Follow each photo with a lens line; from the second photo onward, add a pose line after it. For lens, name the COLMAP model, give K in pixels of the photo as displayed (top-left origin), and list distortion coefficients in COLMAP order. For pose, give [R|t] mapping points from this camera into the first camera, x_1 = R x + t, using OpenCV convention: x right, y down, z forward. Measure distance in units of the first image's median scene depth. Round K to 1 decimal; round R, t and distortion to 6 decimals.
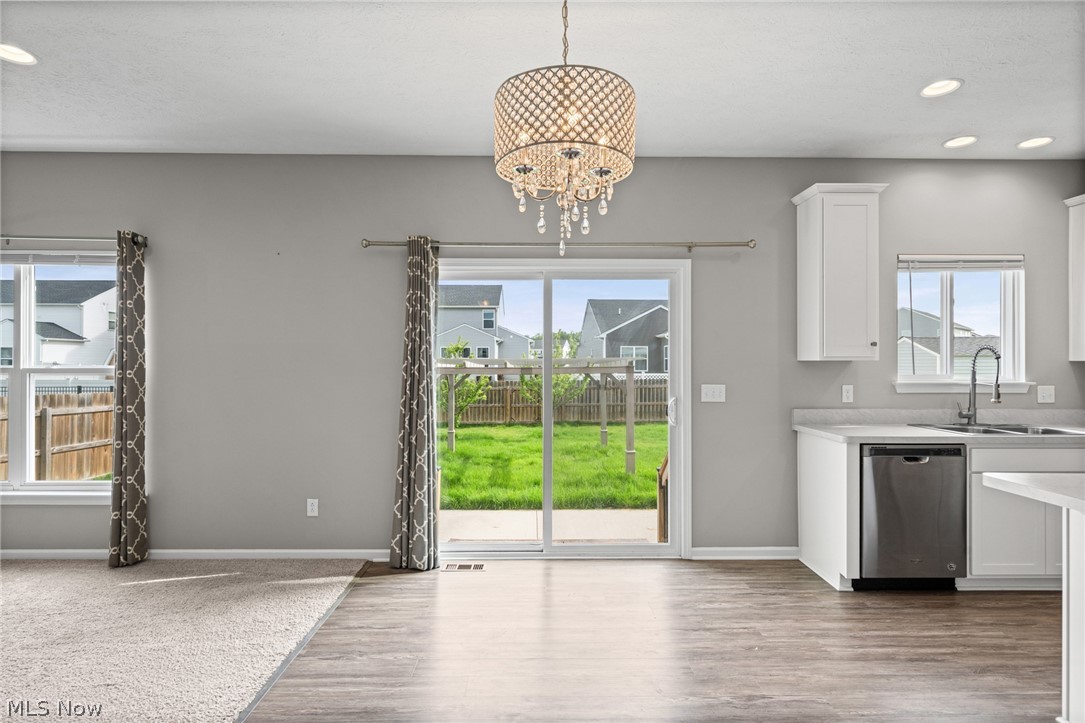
lens RADIAL K [[559.5, 0, 537.4], [0, 559.5, 363.4], [0, 0, 1]] dist [0.000597, 0.000169]
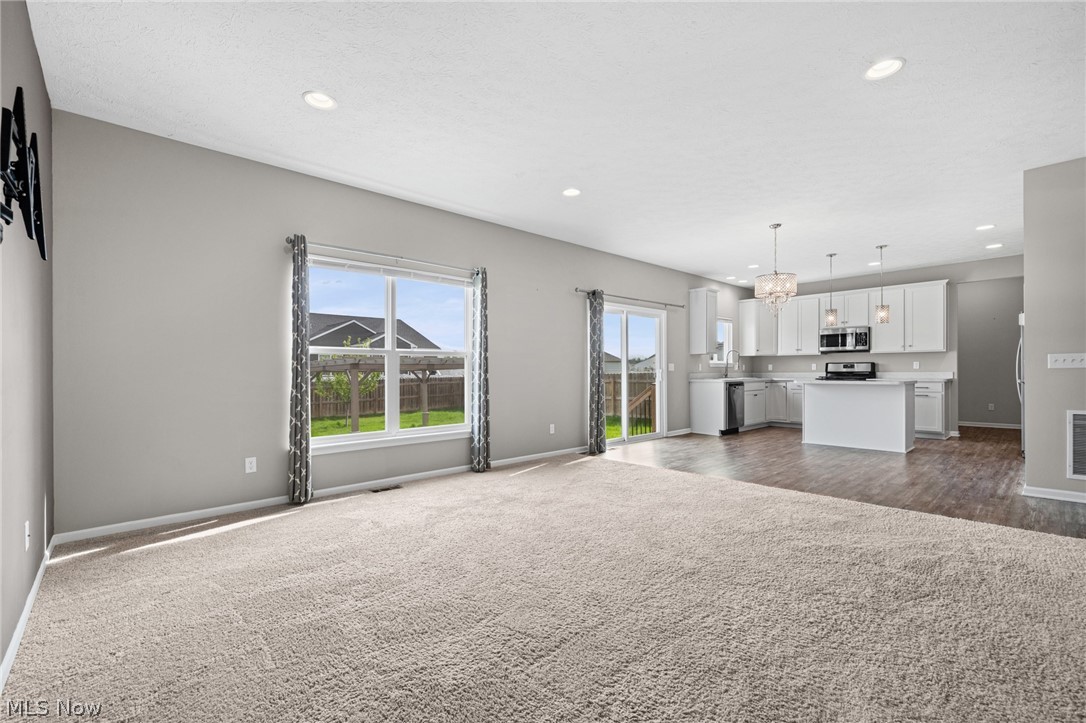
lens RADIAL K [[467.6, 0, 544.8], [0, 467.6, 376.1], [0, 0, 1]] dist [-0.000117, 0.000066]
pose [[0.746094, -0.013978, 0.665694, -1.494897], [0.006260, 0.999883, 0.013979, 0.063287], [-0.665811, -0.006263, 0.746094, -0.143853]]
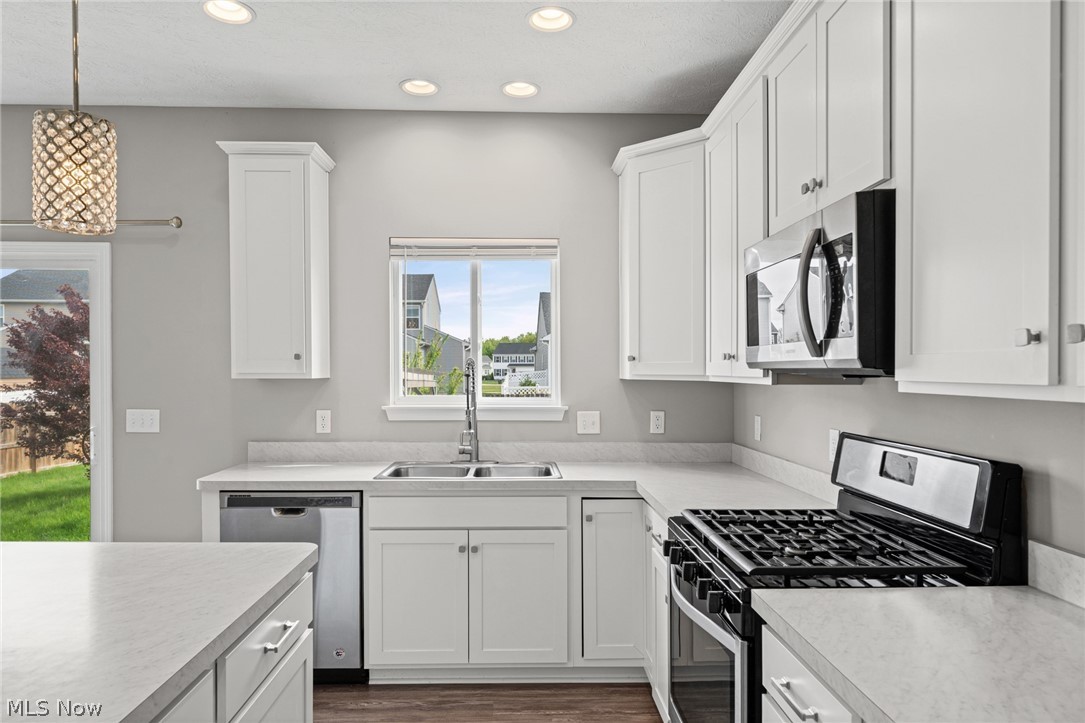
lens RADIAL K [[696.1, 0, 534.3], [0, 696.1, 384.0], [0, 0, 1]] dist [0.002413, 0.000611]
pose [[0.999912, 0.000682, 0.013278, 0.866008], [-0.000915, 0.999846, 0.017549, -0.014330], [-0.013264, -0.017559, 0.999758, 0.057925]]
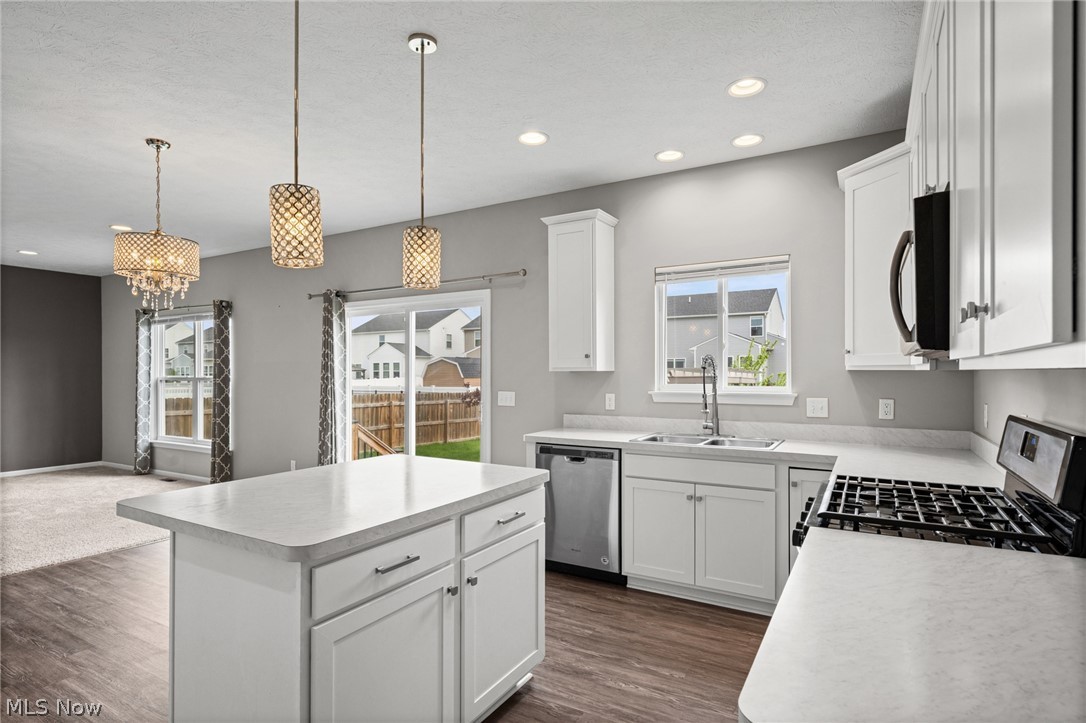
lens RADIAL K [[560.0, 0, 541.7], [0, 560.0, 379.6], [0, 0, 1]] dist [0.000597, 0.000169]
pose [[0.857632, 0.002925, -0.514255, 1.043848], [0.003029, 0.999938, 0.010739, -0.000634], [0.514255, -0.010768, 0.857570, 0.005607]]
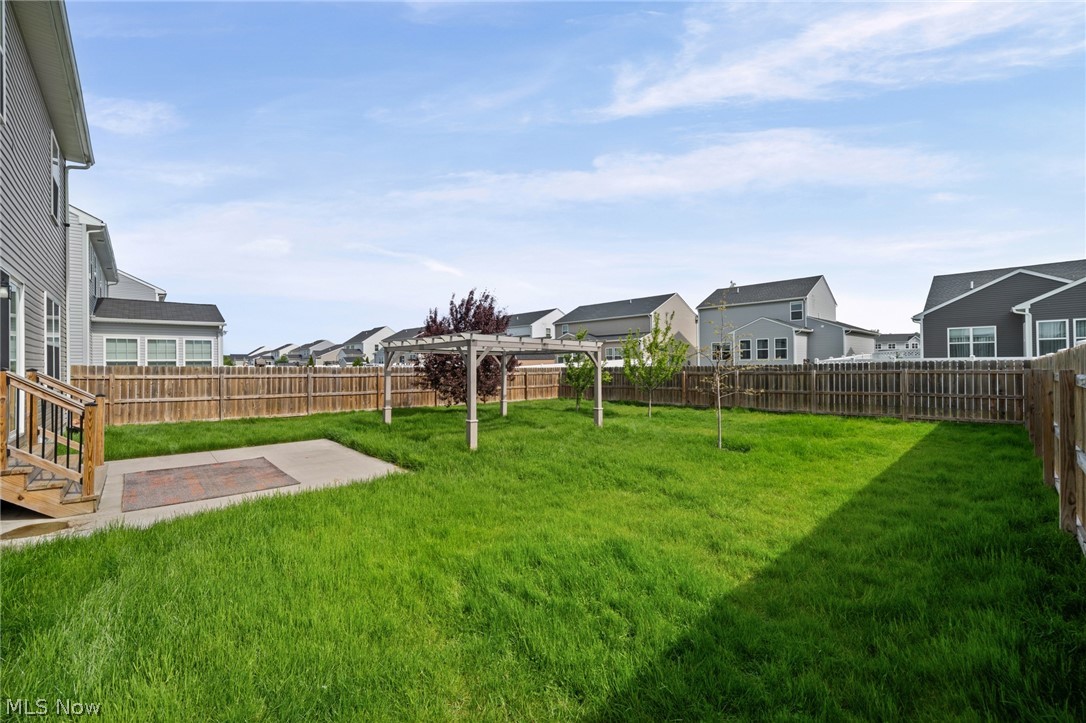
lens RADIAL K [[430.2, 0, 543.5], [0, 430.2, 365.1], [0, 0, 1]] dist [0.001071, -0.000414]
pose [[0.674708, -0.003426, -0.738076, 2.153464], [0.011855, 0.999911, 0.006195, 0.125792], [0.737989, -0.012930, 0.674689, 1.437978]]
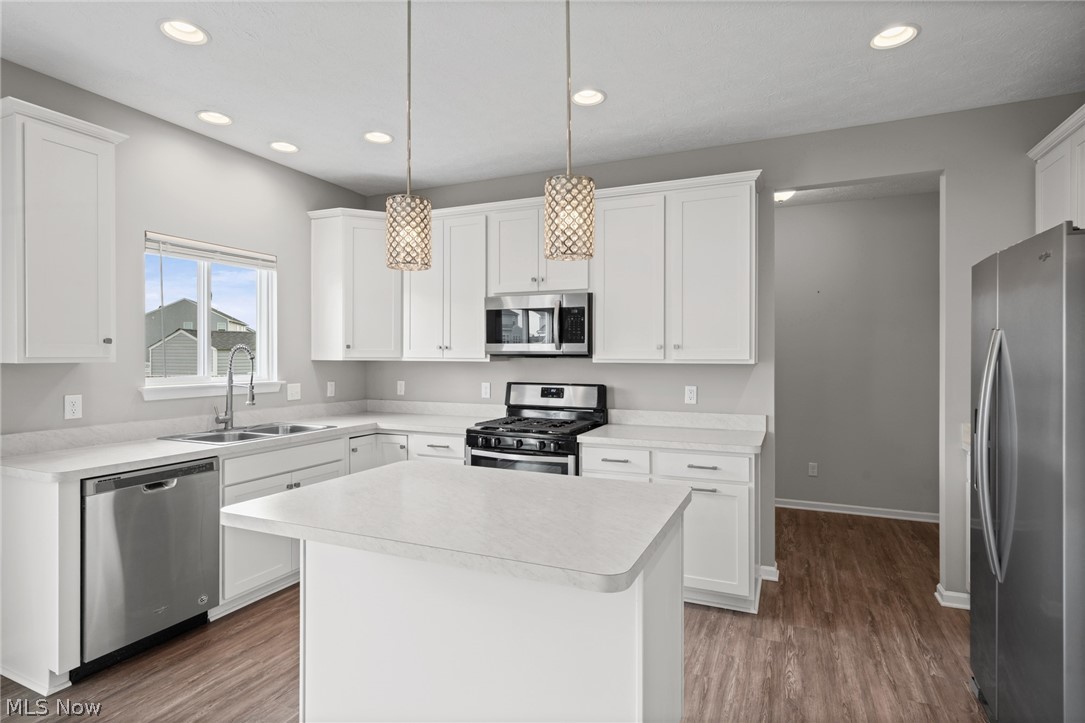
lens RADIAL K [[559.5, 0, 540.1], [0, 559.5, 359.6], [0, 0, 1]] dist [0.000597, 0.000169]
pose [[0.418516, -0.006250, 0.908188, 0.150075], [-0.003419, 0.999958, 0.008457, -0.016845], [-0.908203, -0.006644, 0.418477, 0.142056]]
